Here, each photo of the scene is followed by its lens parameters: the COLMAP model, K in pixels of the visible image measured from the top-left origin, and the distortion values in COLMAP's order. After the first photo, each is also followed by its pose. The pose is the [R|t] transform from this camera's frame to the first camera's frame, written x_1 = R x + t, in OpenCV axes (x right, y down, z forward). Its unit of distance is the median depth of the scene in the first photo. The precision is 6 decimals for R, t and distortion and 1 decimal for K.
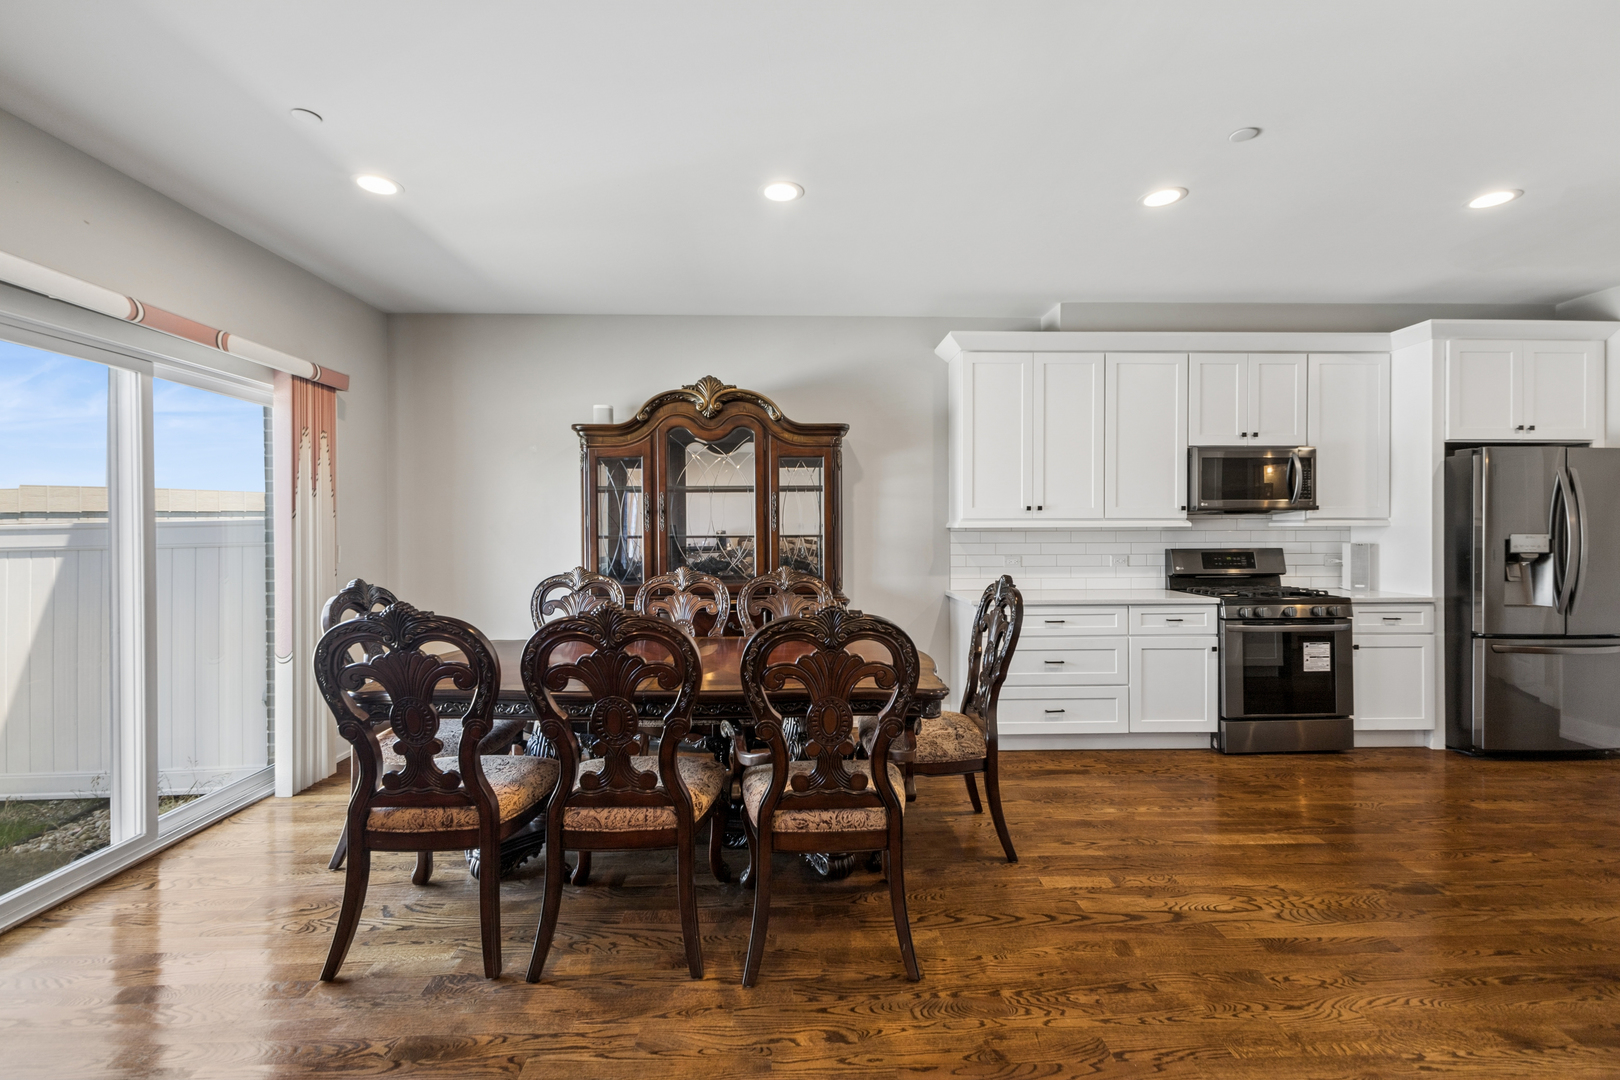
lens RADIAL K [[700.7, 0, 810.4], [0, 700.7, 528.8], [0, 0, 1]] dist [0.009654, 0.000088]
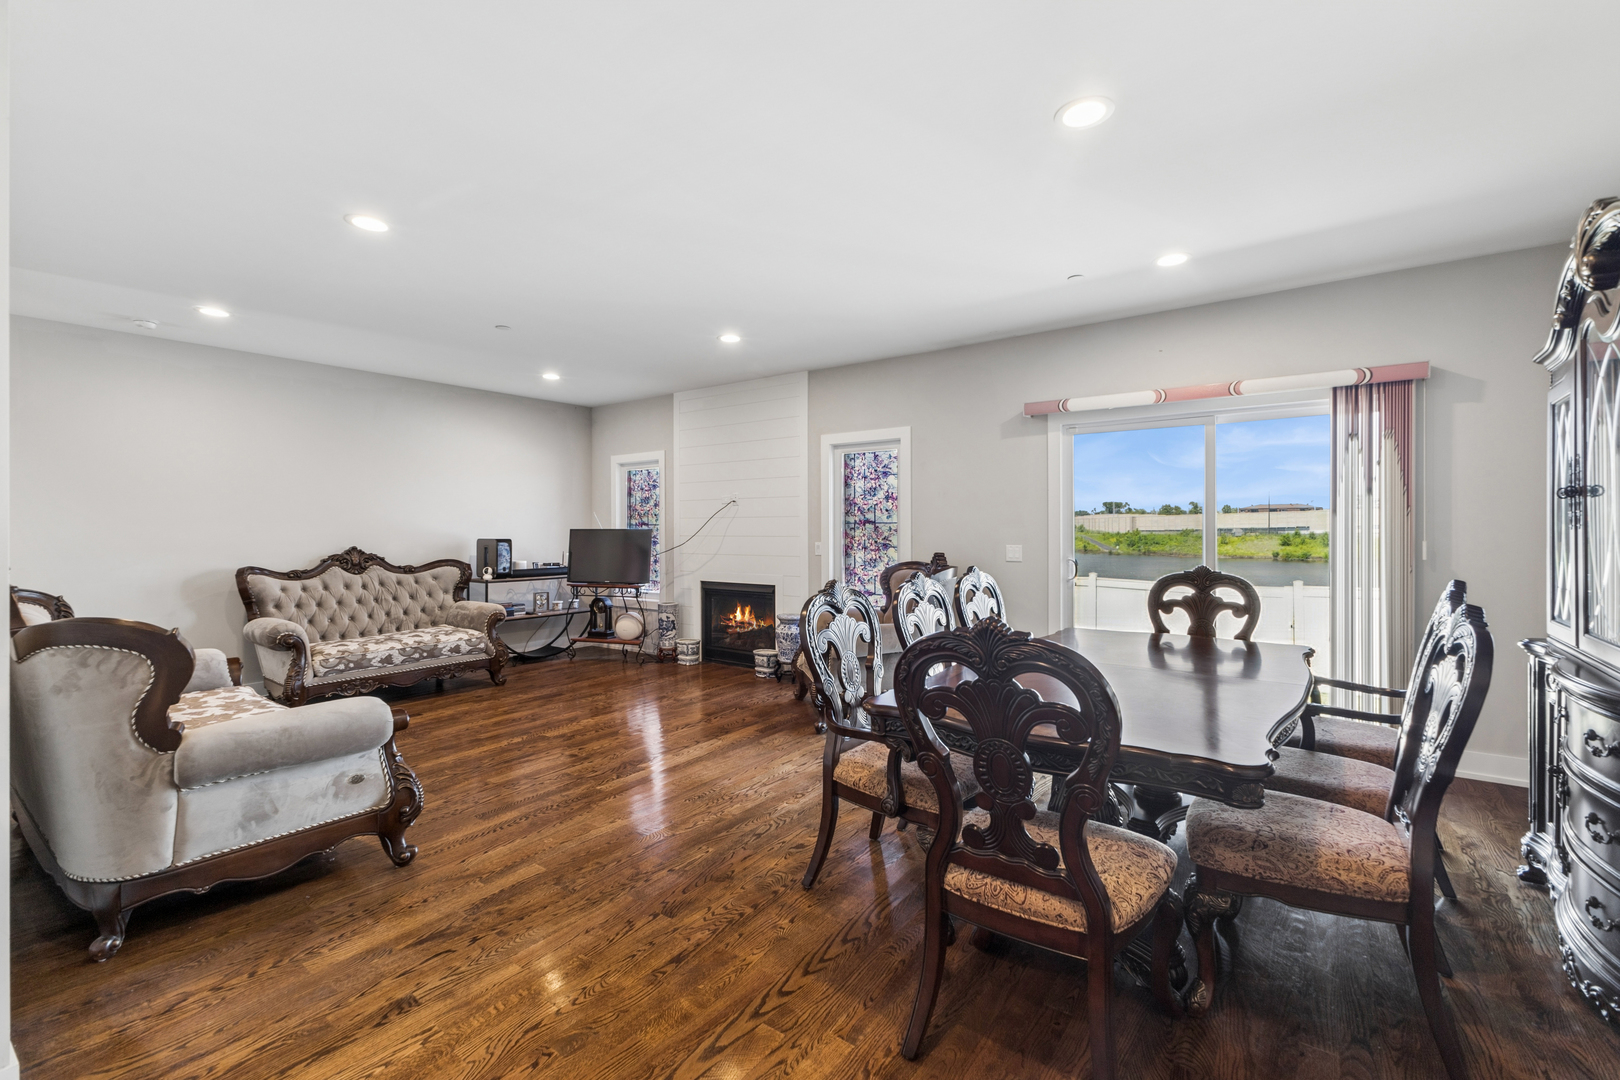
lens RADIAL K [[700.7, 0, 810.4], [0, 700.7, 528.8], [0, 0, 1]] dist [0.009654, 0.000088]
pose [[-0.618795, 0.006204, -0.785528, 0.559262], [0.006117, 0.999977, 0.003079, -0.001963], [0.785529, -0.002900, -0.618819, 0.883502]]
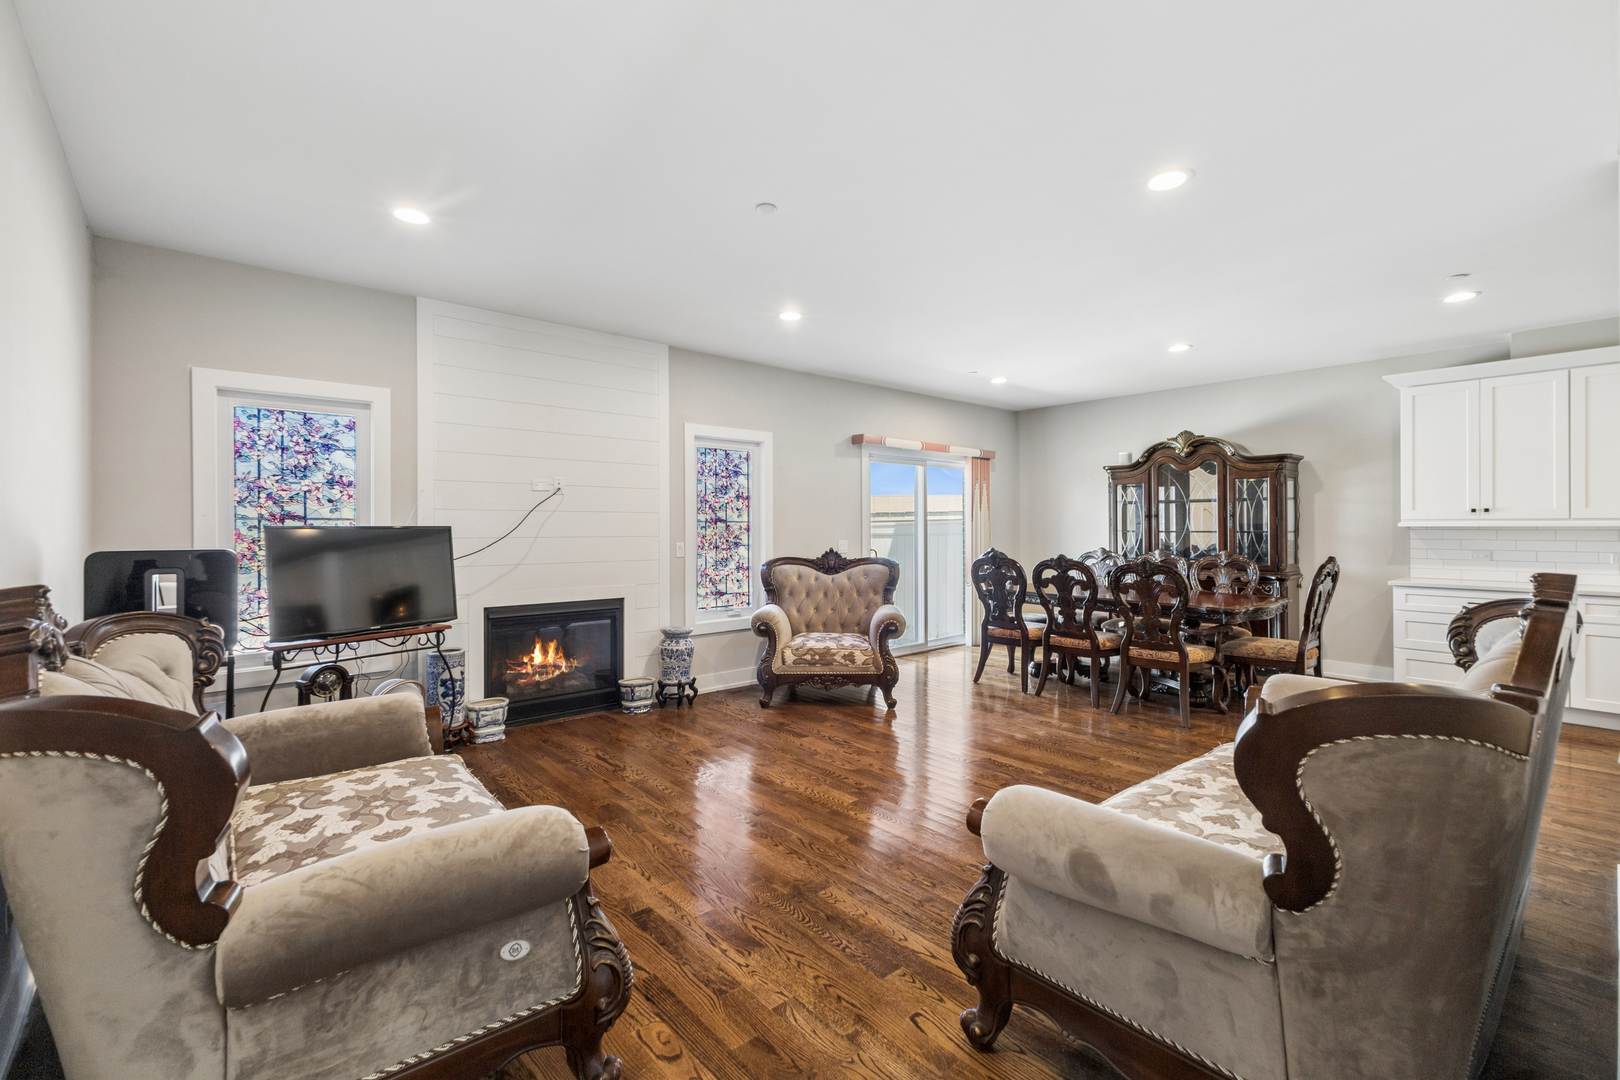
lens RADIAL K [[700.7, 0, 810.4], [0, 700.7, 528.8], [0, 0, 1]] dist [0.009654, 0.000088]
pose [[0.629103, 0.006075, -0.777299, 0.561300], [-0.002026, 0.999979, 0.006175, -0.003271], [0.777320, -0.002310, 0.629102, -0.665868]]
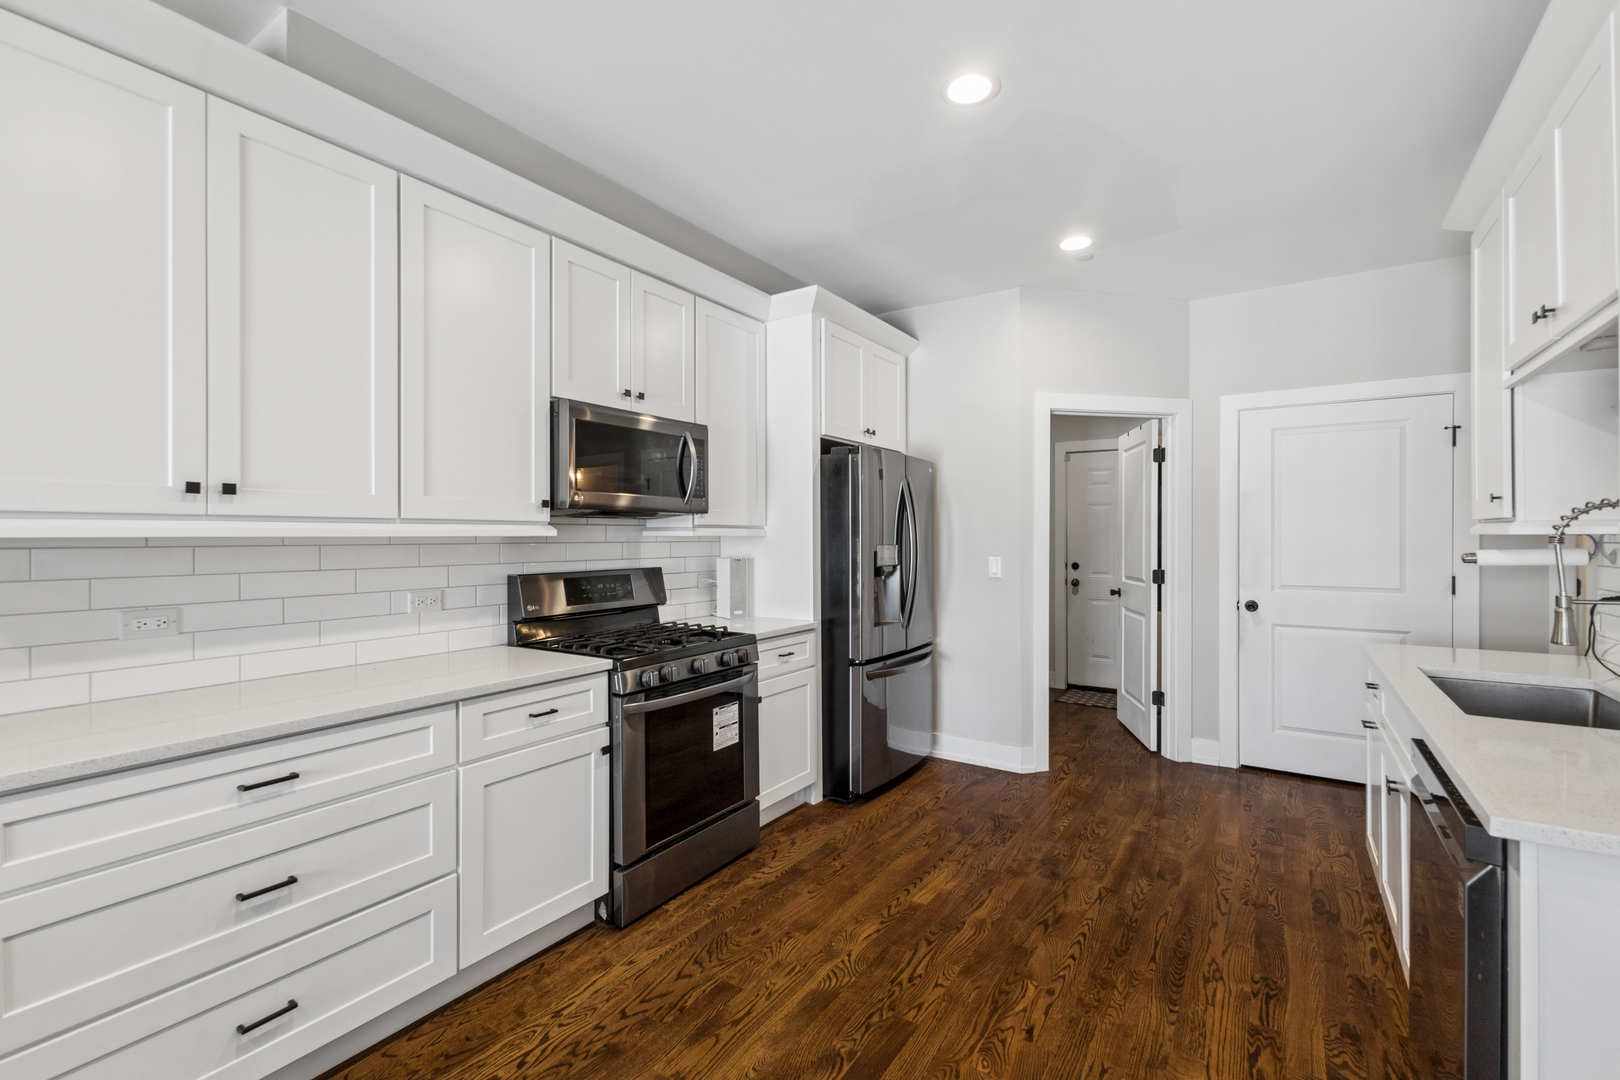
lens RADIAL K [[709.3, 0, 810.0], [0, 709.3, 540.0], [0, 0, 1]] dist [0.004233, 0.000034]
pose [[0.580478, -0.002141, 0.814273, 0.198659], [0.001531, 0.999998, 0.001537, -0.000725], [-0.814274, 0.000354, 0.580480, 0.521529]]
